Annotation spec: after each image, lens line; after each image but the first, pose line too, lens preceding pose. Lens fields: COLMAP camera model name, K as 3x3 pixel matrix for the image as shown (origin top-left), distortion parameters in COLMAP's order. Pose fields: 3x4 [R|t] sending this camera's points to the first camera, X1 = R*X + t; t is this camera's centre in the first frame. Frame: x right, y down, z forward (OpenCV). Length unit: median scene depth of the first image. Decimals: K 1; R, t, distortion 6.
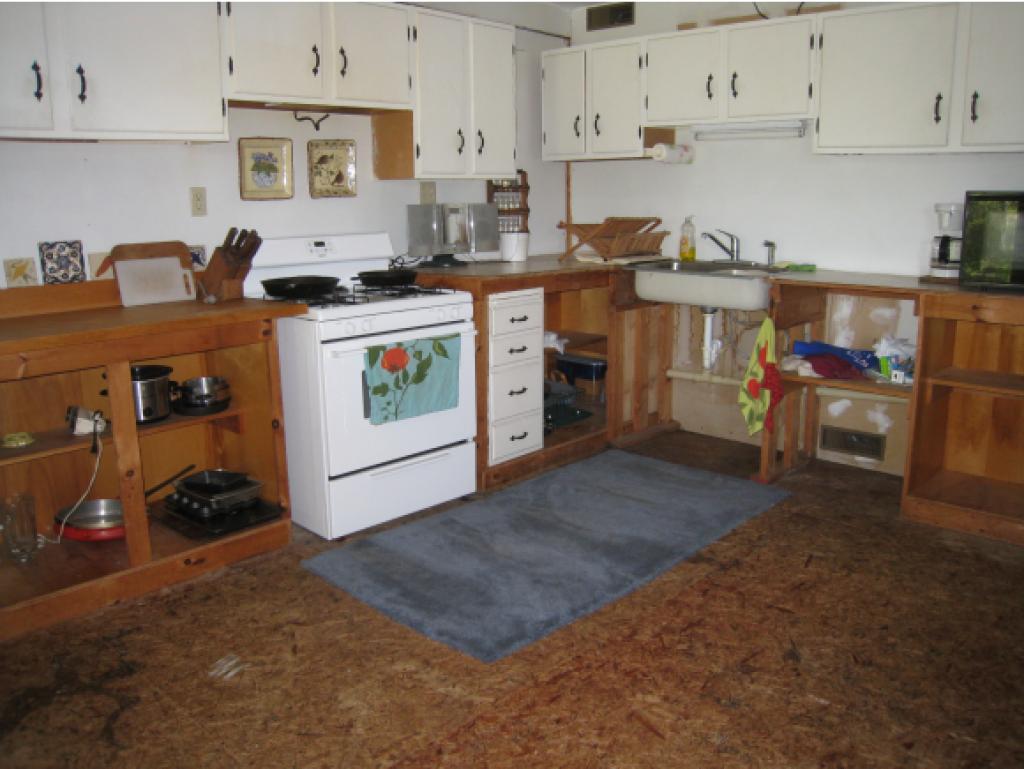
lens RADIAL K [[865.1, 0, 508.8], [0, 865.1, 384.5], [0, 0, 1]] dist [-0.128141, 0.057652]
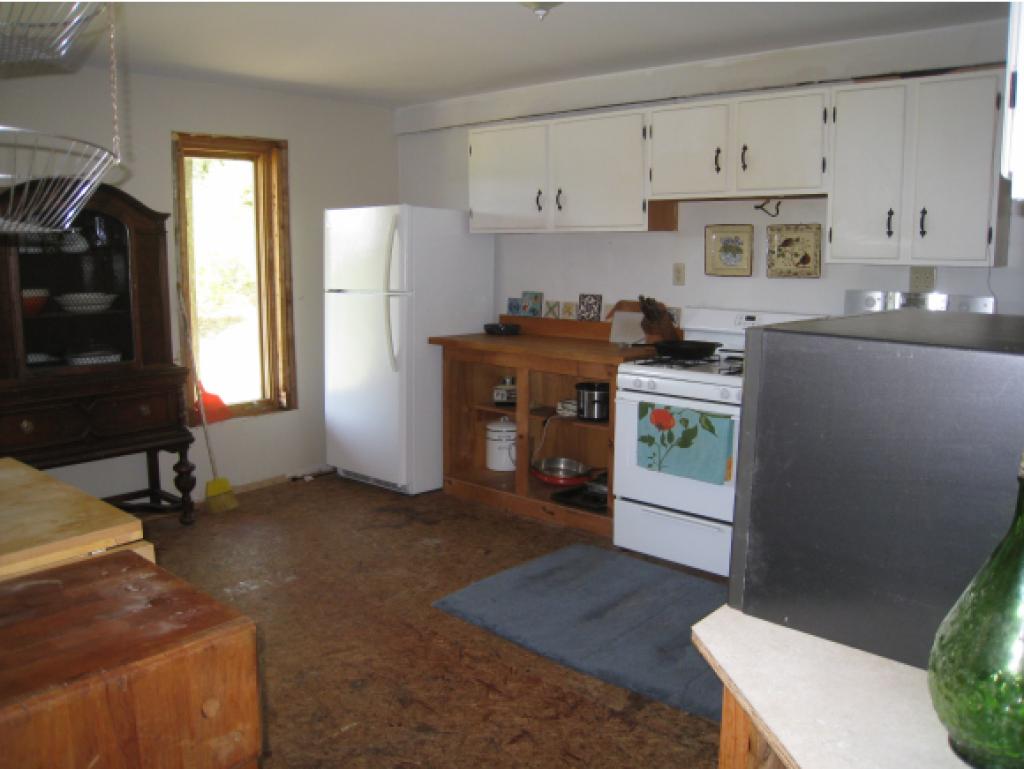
lens RADIAL K [[865.1, 0, 507.8], [0, 865.1, 384.3], [0, 0, 1]] dist [-0.128141, 0.057652]
pose [[0.014236, 0.167391, -0.985788, 0.985372], [-0.216568, 0.963002, 0.160394, -0.212221], [0.976164, 0.211207, 0.049961, 0.724487]]
